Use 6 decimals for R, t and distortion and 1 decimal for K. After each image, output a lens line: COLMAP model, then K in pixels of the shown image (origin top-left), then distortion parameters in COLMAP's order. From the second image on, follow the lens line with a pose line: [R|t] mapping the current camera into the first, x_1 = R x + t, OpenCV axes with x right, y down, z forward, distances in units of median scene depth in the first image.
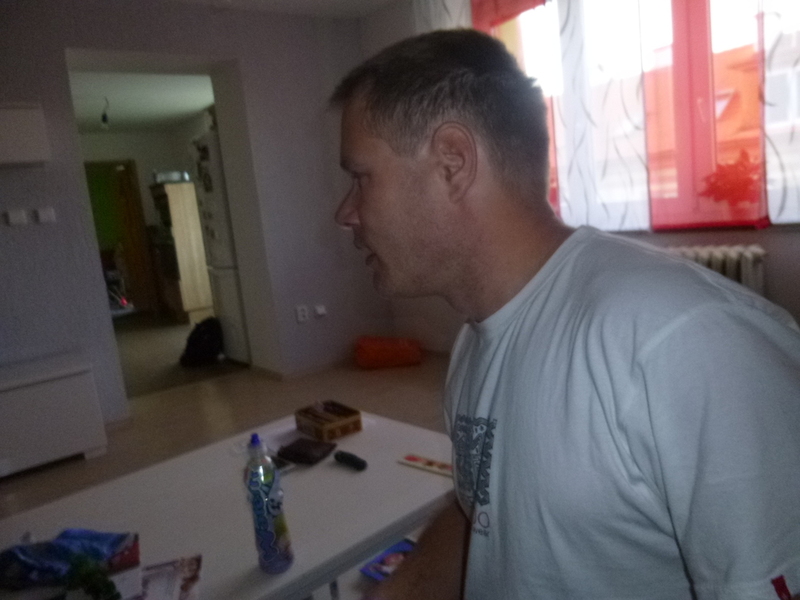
lens RADIAL K [[598.5, 0, 395.4], [0, 598.5, 306.4], [0, 0, 1]] dist [-0.053584, 0.023157]
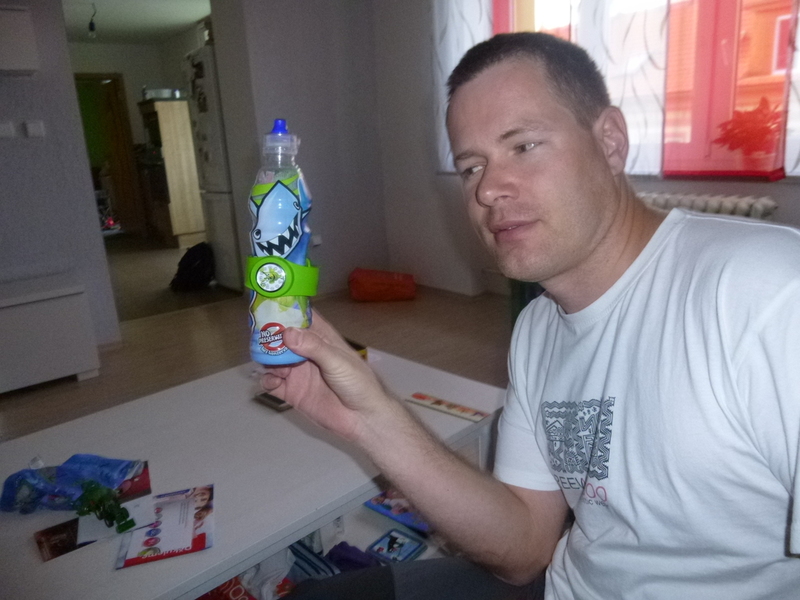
lens RADIAL K [[598.5, 0, 395.4], [0, 598.5, 306.4], [0, 0, 1]] dist [-0.053584, 0.023157]
pose [[0.998710, 0.043926, 0.025461, -0.023404], [-0.046501, 0.992686, 0.111406, -0.002284], [-0.020381, -0.112446, 0.993449, 0.011292]]
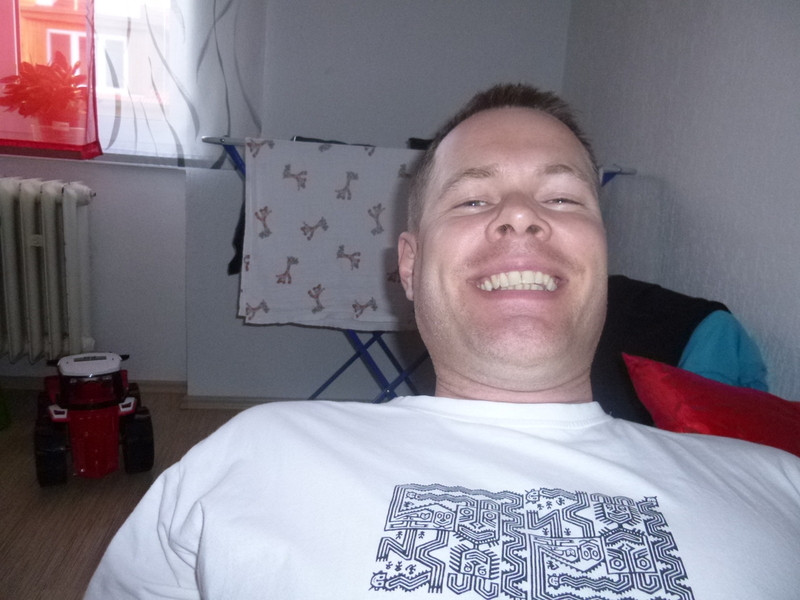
lens RADIAL K [[599.0, 0, 392.5], [0, 599.0, 310.2], [0, 0, 1]] dist [-0.034864, 0.005064]
pose [[0.451416, -0.055025, 0.890615, 0.091596], [0.005456, 0.998248, 0.058910, 0.018205], [-0.892297, -0.021734, 0.450926, 0.255661]]
